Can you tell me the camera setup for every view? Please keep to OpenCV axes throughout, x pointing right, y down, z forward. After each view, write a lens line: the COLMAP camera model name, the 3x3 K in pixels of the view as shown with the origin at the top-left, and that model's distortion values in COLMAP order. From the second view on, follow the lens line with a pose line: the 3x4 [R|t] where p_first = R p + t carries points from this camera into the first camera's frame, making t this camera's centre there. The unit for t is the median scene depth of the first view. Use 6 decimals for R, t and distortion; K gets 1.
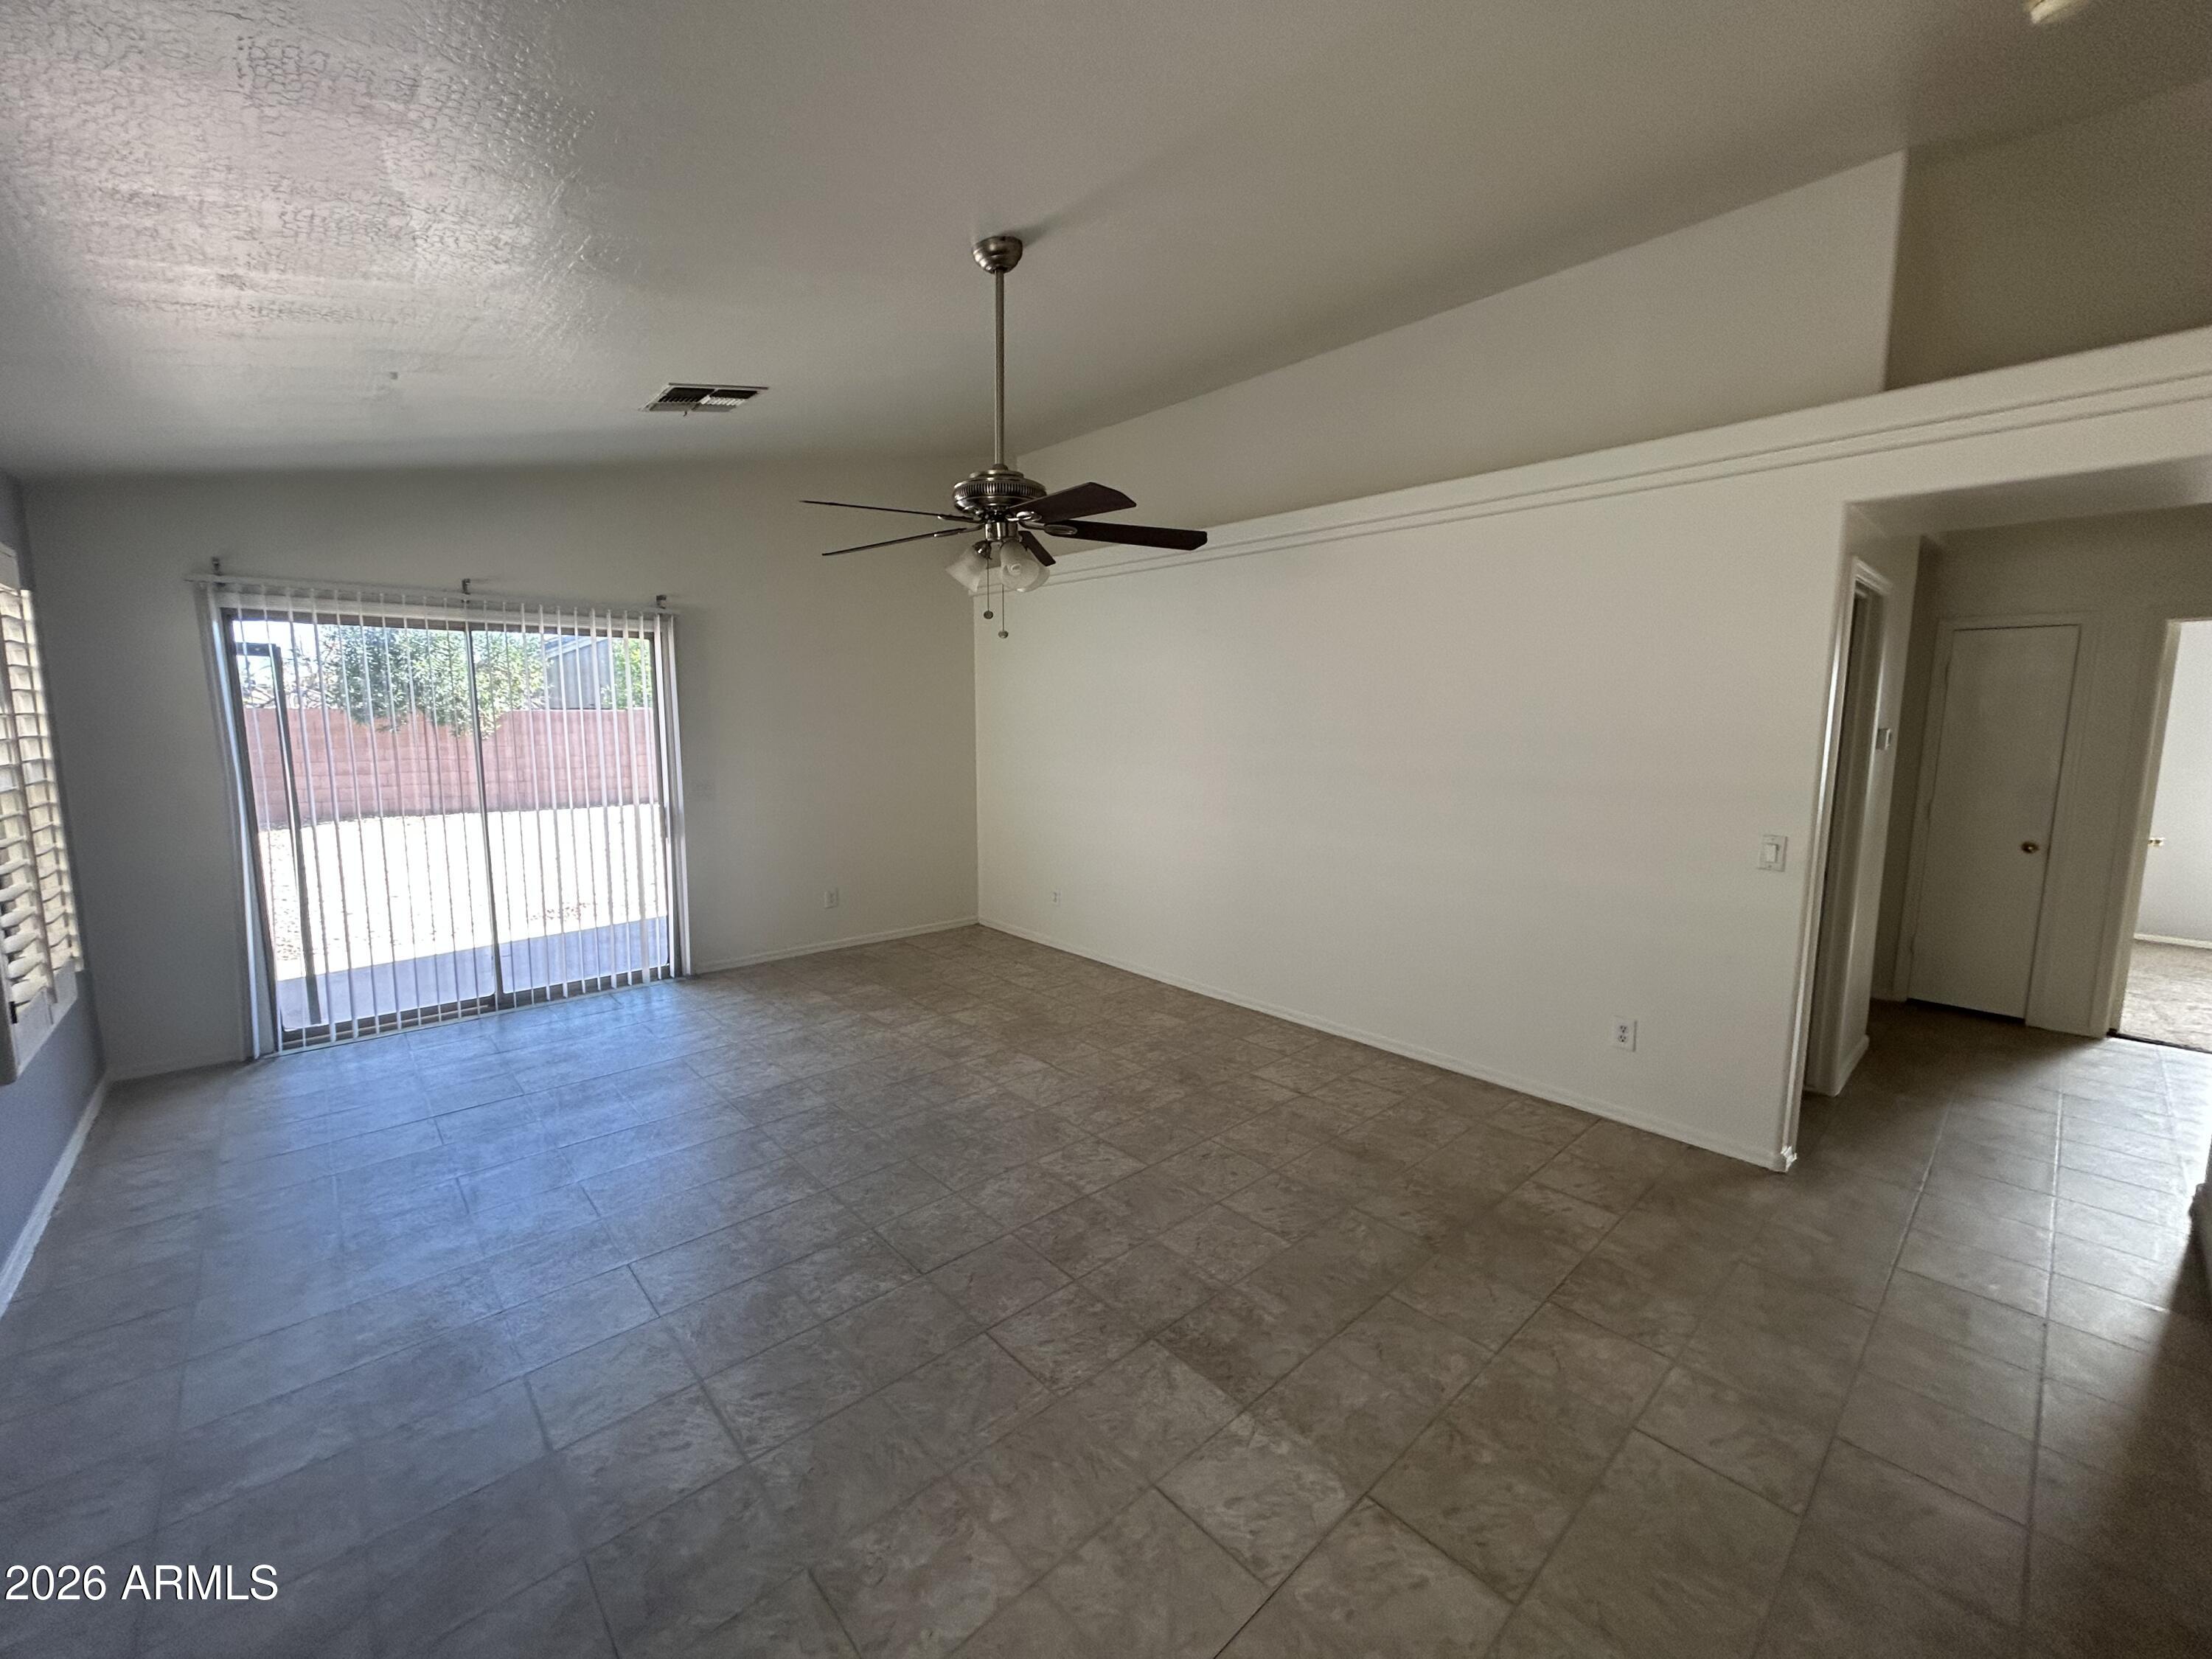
lens RADIAL K [[888.1, 0, 1110.7], [0, 888.1, 828.8], [0, 0, 1]] dist [-0.000777, 0.000610]
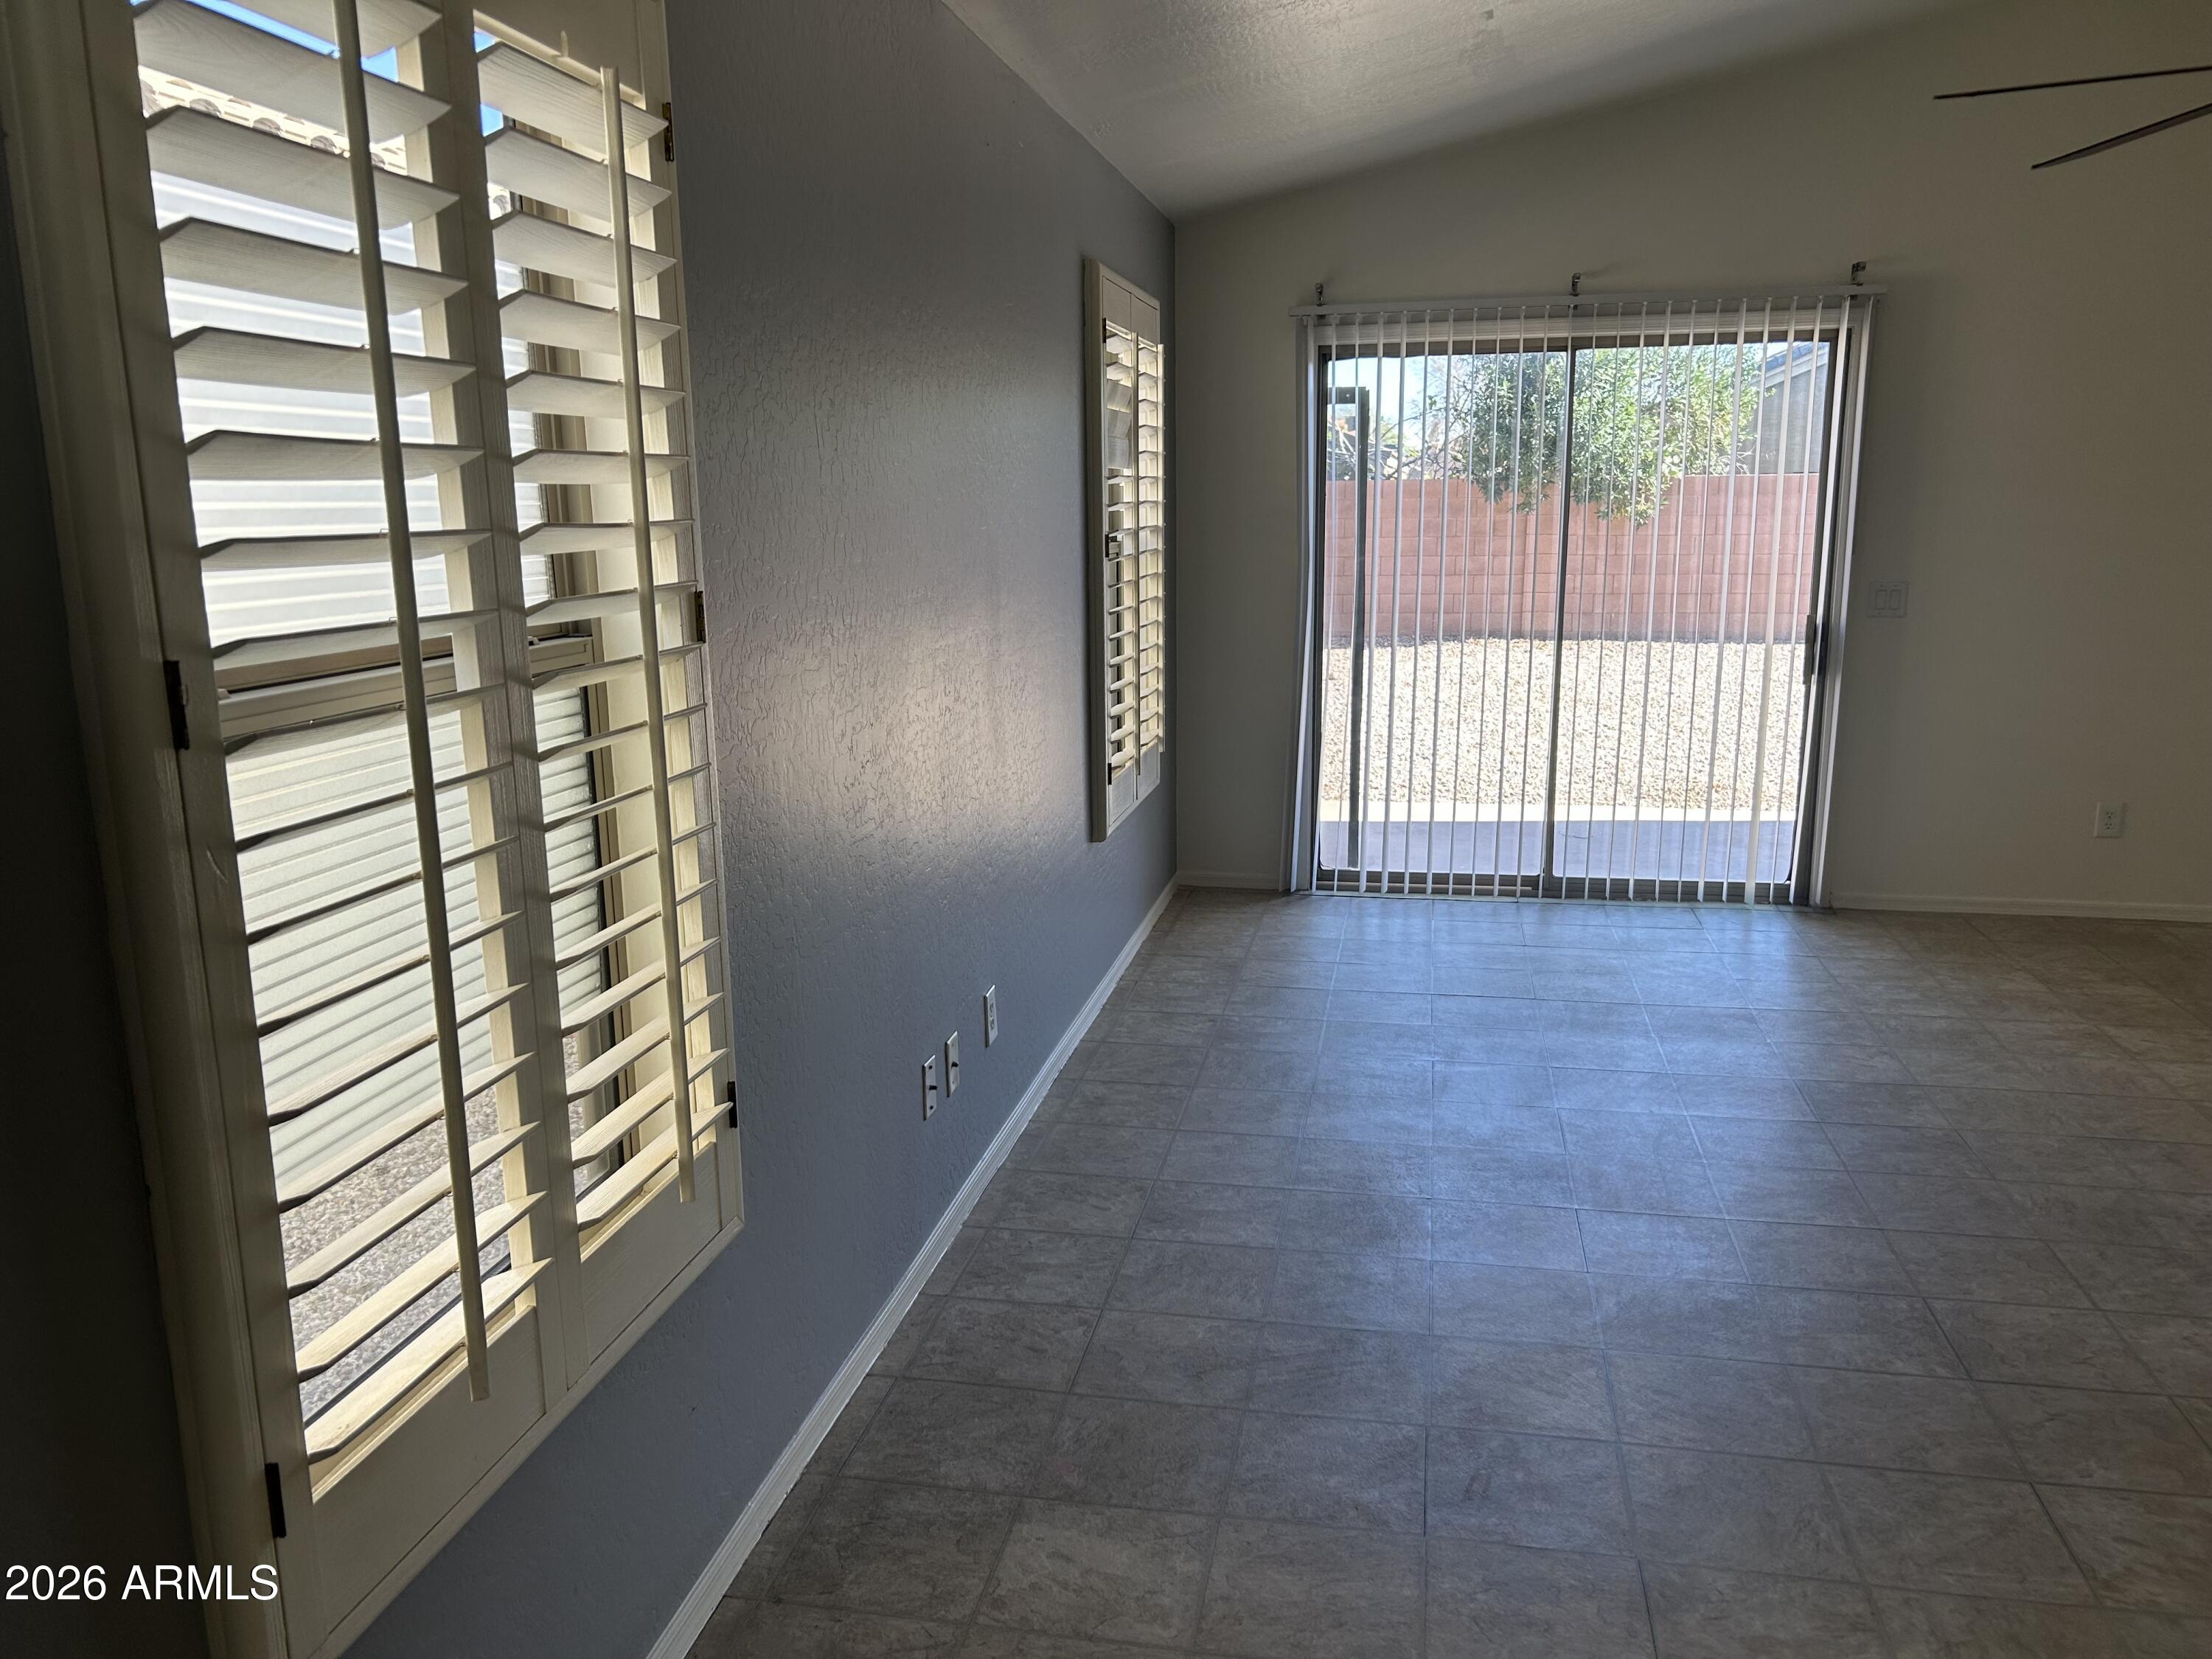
lens RADIAL K [[1659.3, 0, 1103.0], [0, 1659.3, 840.3], [0, 0, 1]] dist [0.015221, -0.021319]
pose [[0.597161, 0.151645, -0.787656, 0.160059], [-0.084835, 0.988399, 0.125976, 0.026227], [0.797623, -0.008407, 0.603098, -0.091135]]
